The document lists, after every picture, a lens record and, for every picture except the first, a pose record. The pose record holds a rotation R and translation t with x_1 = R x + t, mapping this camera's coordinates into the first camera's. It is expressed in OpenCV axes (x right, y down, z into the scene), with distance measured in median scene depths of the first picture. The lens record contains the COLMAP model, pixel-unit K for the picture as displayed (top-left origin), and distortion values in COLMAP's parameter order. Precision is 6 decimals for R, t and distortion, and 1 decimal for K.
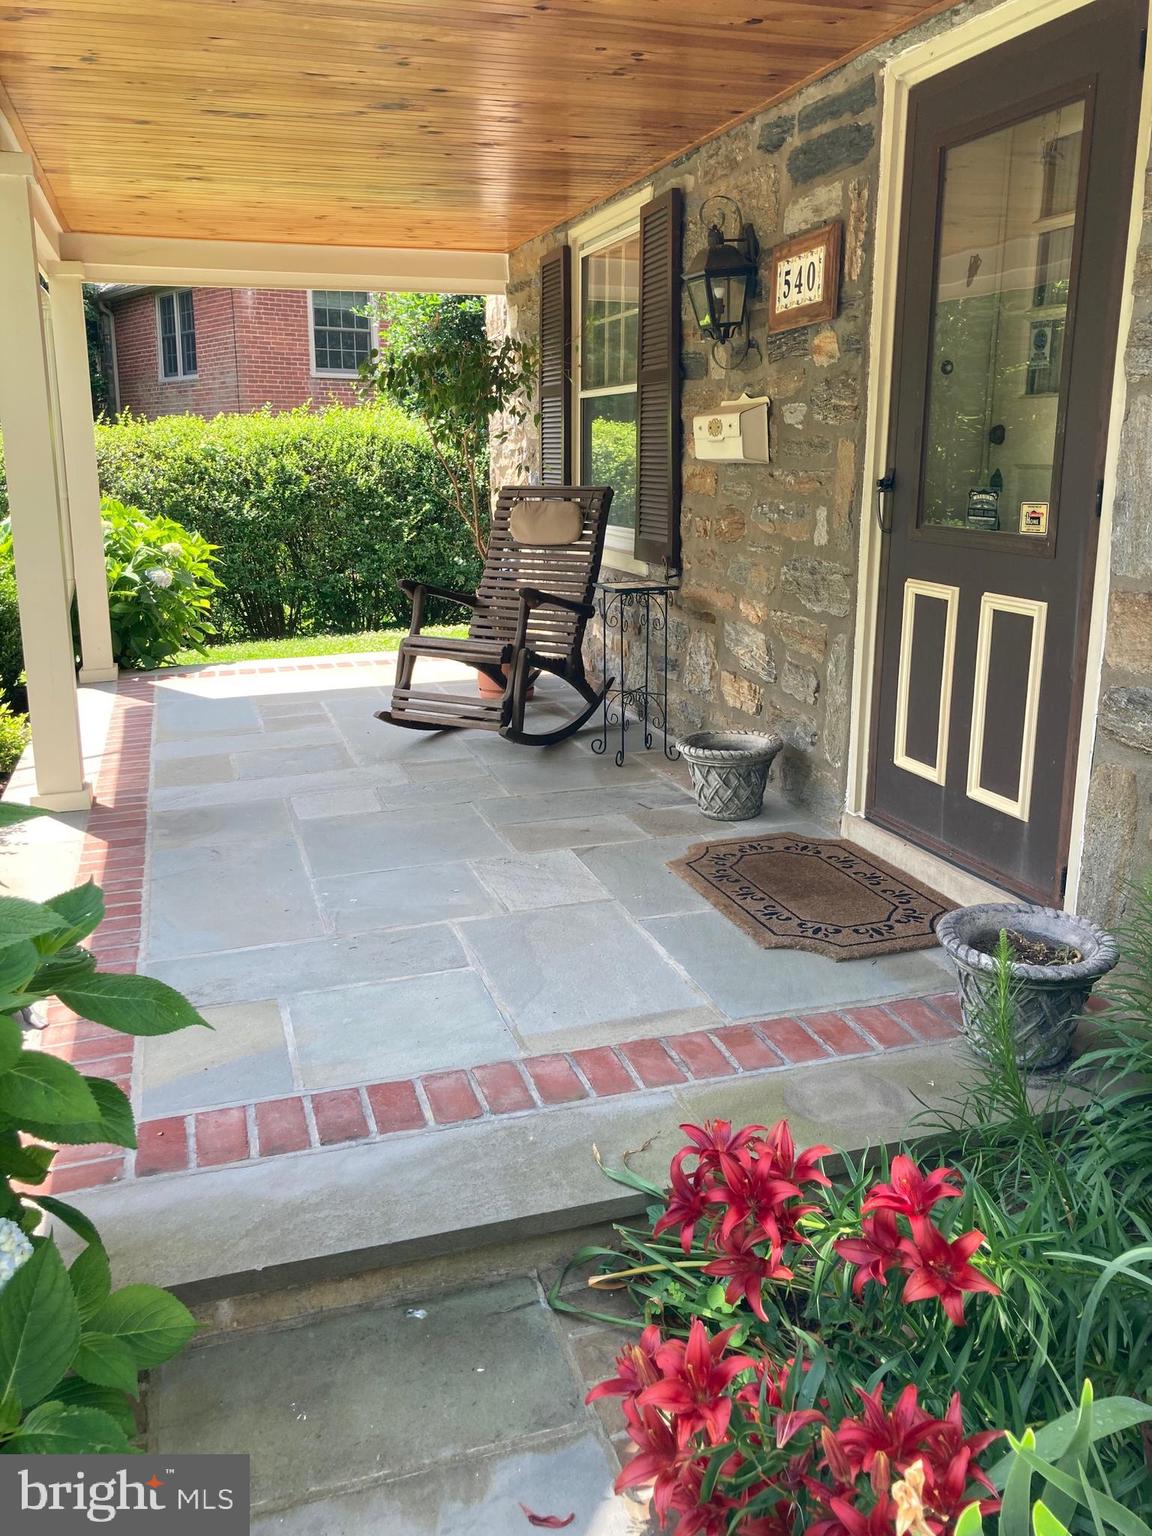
lens RADIAL K [[1266.0, 0, 576.0], [0, 1266.0, 768.0], [0, 0, 1]] dist [0.055628, -0.067437]
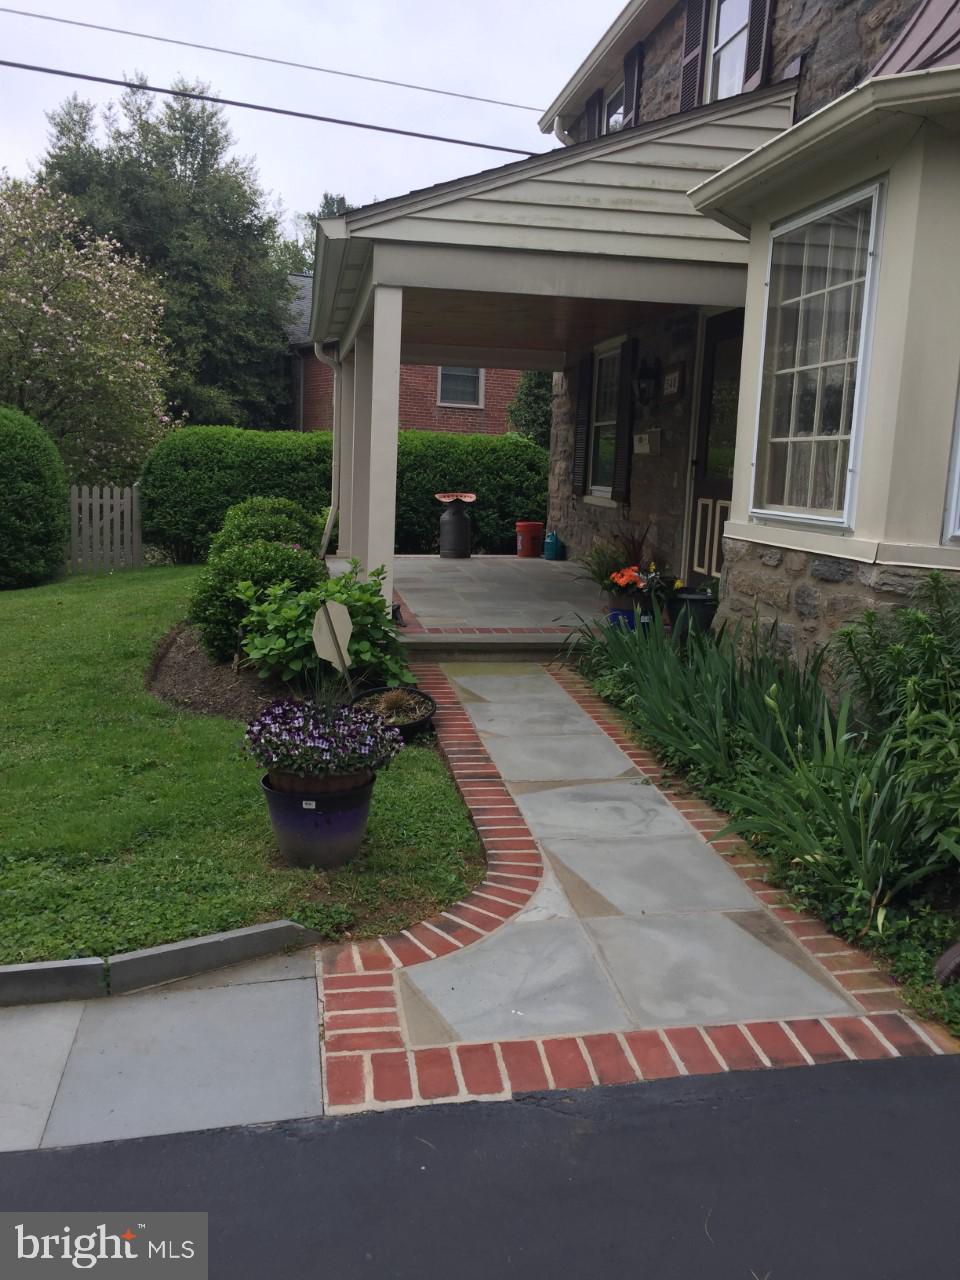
lens RADIAL K [[1055.0, 0, 480.0], [0, 1055.0, 640.0], [0, 0, 1]] dist [0.055628, -0.067437]
pose [[0.989367, 0.056148, -0.134164, 0.101400], [-0.066699, 0.994914, -0.075484, 0.278124], [0.129244, 0.083630, 0.988080, -0.979227]]
